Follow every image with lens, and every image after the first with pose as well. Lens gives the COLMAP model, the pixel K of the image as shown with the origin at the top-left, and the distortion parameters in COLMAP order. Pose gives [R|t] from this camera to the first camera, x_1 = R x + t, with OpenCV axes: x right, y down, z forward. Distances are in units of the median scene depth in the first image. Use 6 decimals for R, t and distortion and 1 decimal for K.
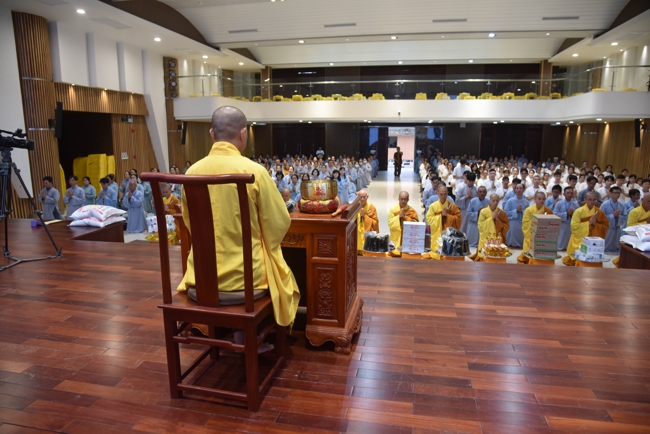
lens RADIAL K [[445.2, 0, 325.0], [0, 445.2, 217.0], [0, 0, 1]] dist [-0.102911, 0.090304]
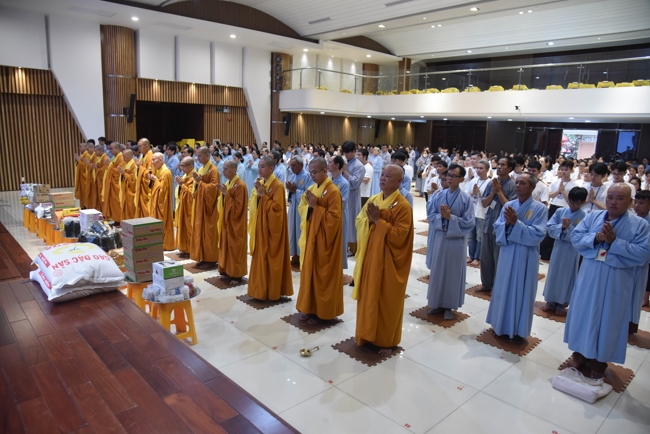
lens RADIAL K [[445.2, 0, 325.0], [0, 445.2, 217.0], [0, 0, 1]] dist [-0.102911, 0.090304]
pose [[0.806584, 0.140962, -0.574065, 0.434025], [-0.143518, 0.988792, 0.041150, -0.032369], [0.573432, 0.049198, 0.817775, 0.220984]]
